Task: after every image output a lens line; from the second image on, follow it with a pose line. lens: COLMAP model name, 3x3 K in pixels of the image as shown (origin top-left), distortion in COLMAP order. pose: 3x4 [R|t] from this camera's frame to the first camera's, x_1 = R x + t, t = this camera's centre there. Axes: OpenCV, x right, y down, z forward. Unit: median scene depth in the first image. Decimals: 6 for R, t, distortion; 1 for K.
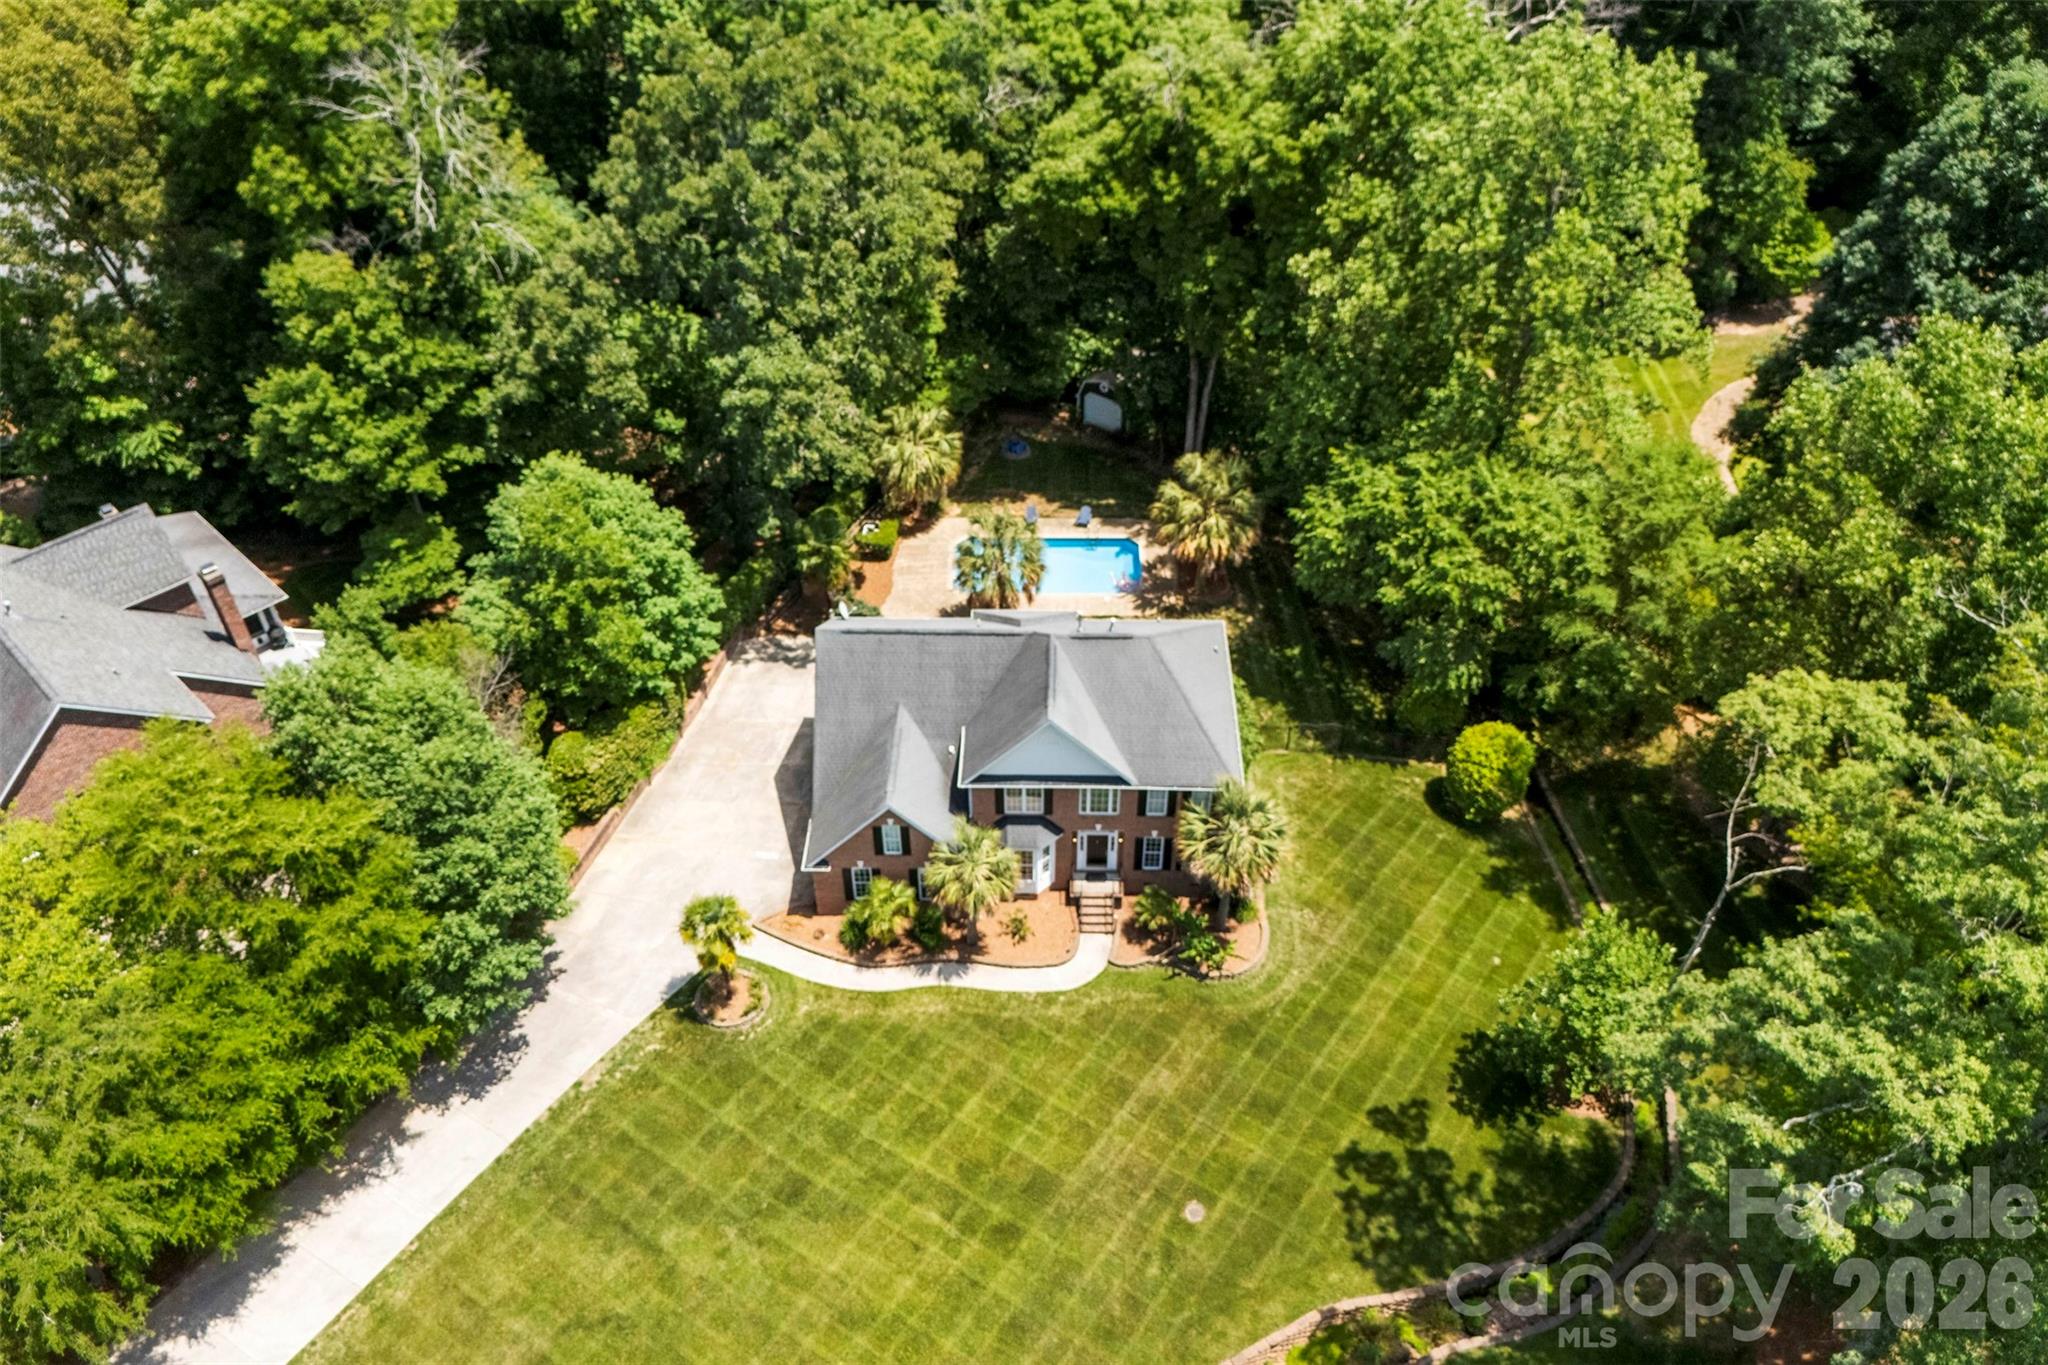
lens RADIAL K [[1583.9, 0, 1013.0], [0, 1583.9, 624.1], [0, 0, 1]] dist [0.015616, -0.023270]
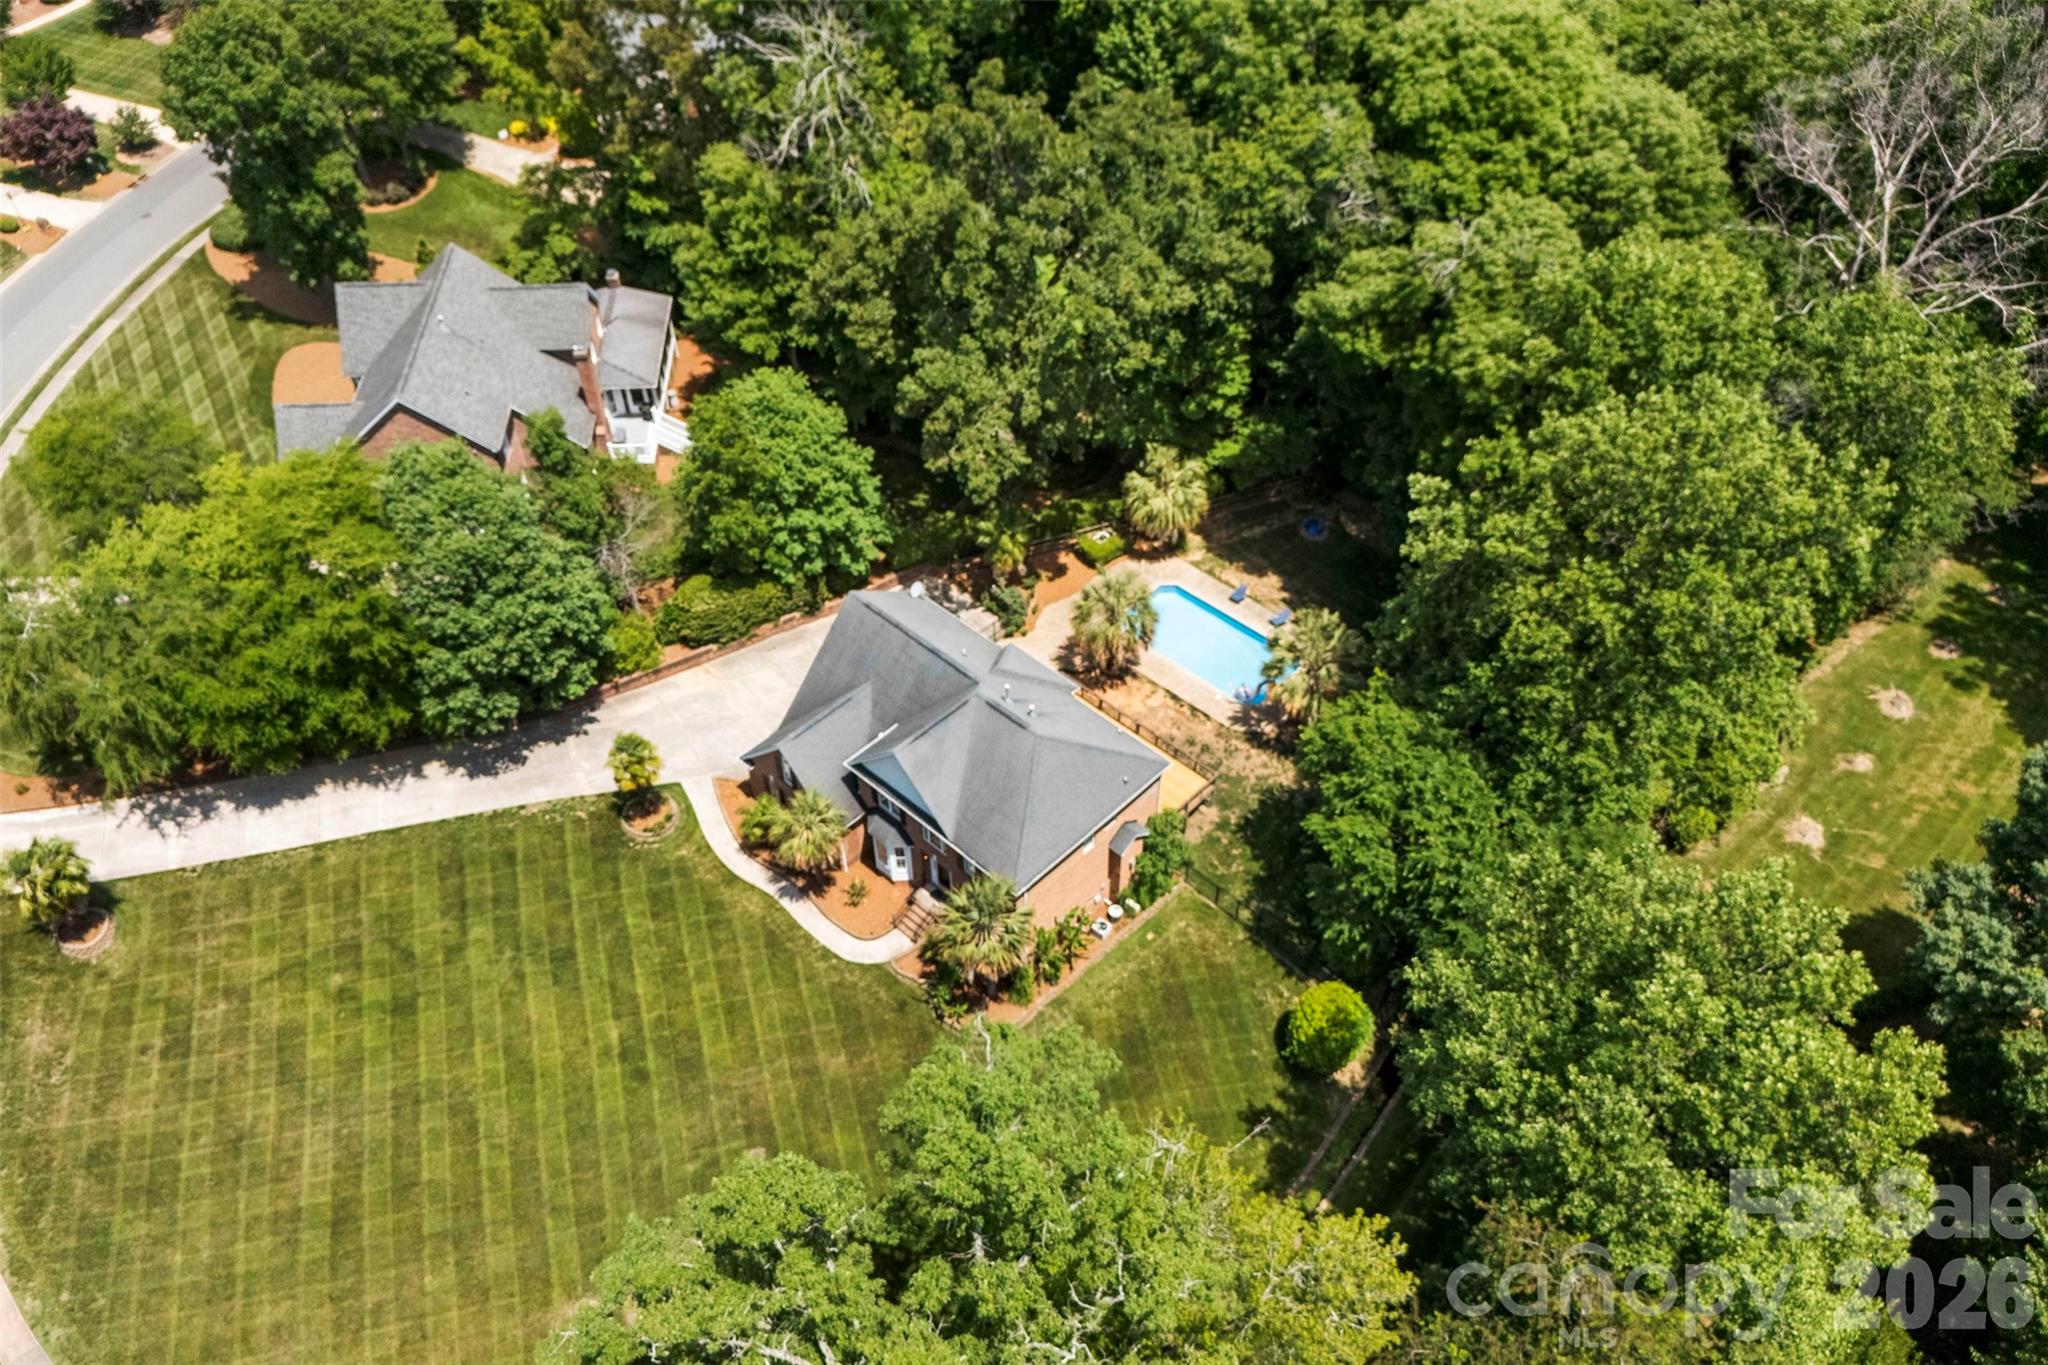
lens RADIAL K [[1583.9, 0, 1017.6], [0, 1583.9, 684.5], [0, 0, 1]] dist [0.015616, -0.023270]
pose [[0.742528, 0.482086, -0.465022, 0.569326], [-0.419421, 0.875938, 0.238367, -0.278211], [0.522243, 0.018046, 0.852606, 0.054637]]
